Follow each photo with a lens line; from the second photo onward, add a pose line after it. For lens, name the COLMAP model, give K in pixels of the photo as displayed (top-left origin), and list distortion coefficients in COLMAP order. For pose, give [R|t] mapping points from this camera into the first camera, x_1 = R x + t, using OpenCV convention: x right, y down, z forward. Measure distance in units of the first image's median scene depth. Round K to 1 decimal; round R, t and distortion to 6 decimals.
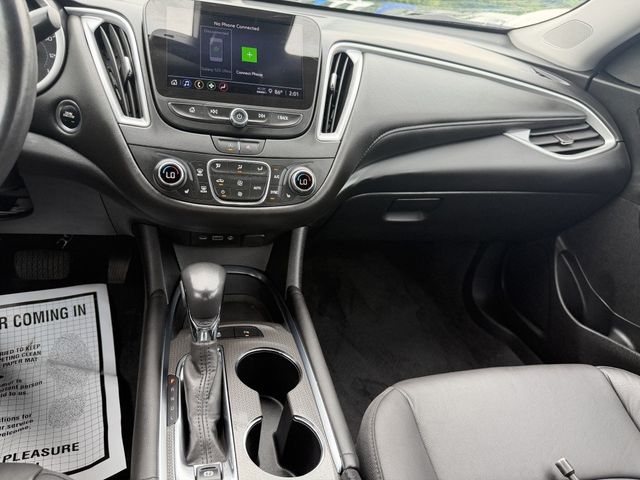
lens RADIAL K [[466.6, 0, 316.8], [0, 466.6, 239.7], [0, 0, 1]] dist [0.011792, -0.014355]
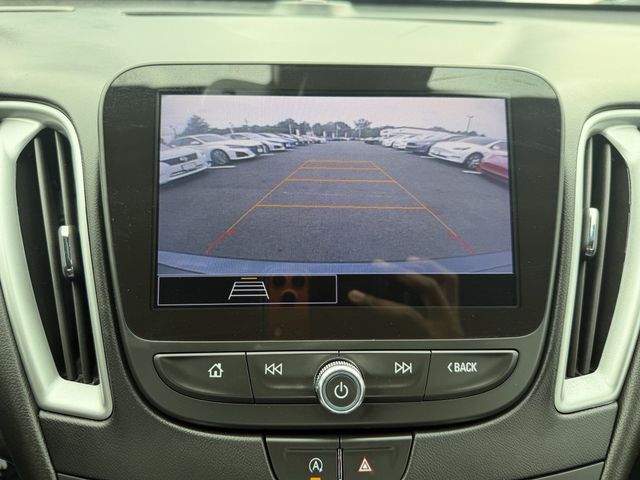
lens RADIAL K [[466.6, 0, 320.8], [0, 466.6, 240.8], [0, 0, 1]] dist [0.011792, -0.014355]
pose [[0.970049, -0.001115, -0.242908, -0.092373], [0.005291, 0.999849, 0.016537, -0.371870], [0.242853, -0.017327, 0.969908, 0.638238]]
